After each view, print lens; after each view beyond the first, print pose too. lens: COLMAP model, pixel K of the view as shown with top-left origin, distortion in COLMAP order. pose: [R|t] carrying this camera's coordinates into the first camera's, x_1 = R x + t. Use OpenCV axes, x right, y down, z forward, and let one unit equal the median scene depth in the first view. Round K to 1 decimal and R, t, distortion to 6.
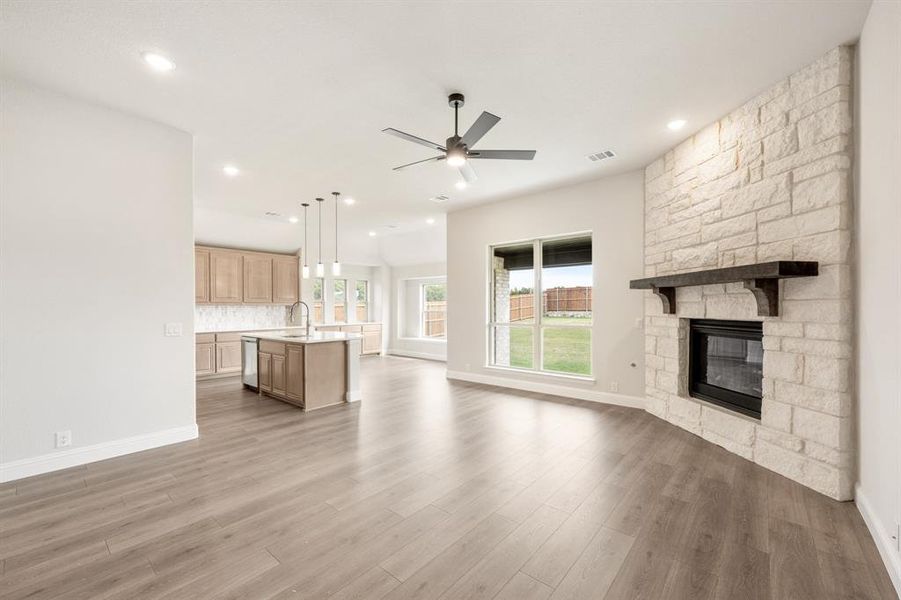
lens RADIAL K [[365.6, 0, 449.6], [0, 365.6, 310.3], [0, 0, 1]] dist [0.000012, -0.000083]
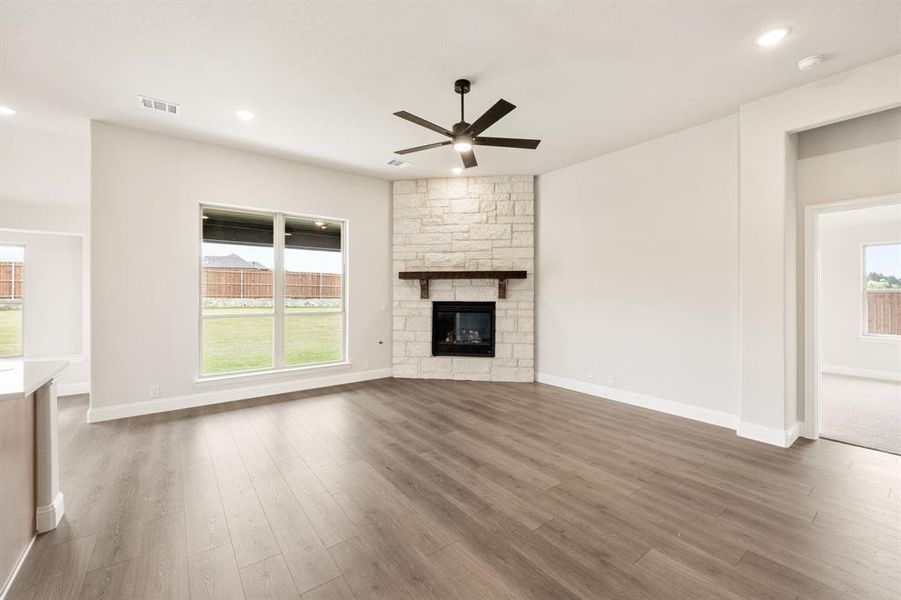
lens RADIAL K [[371.0, 0, 450.4], [0, 371.0, 293.0], [0, 0, 1]] dist [-0.001394, -0.000155]
pose [[0.208077, 0.005048, 0.978099, -0.940552], [0.006546, 0.999957, -0.006554, -0.001853], [-0.978090, 0.007767, 0.208035, 0.790325]]
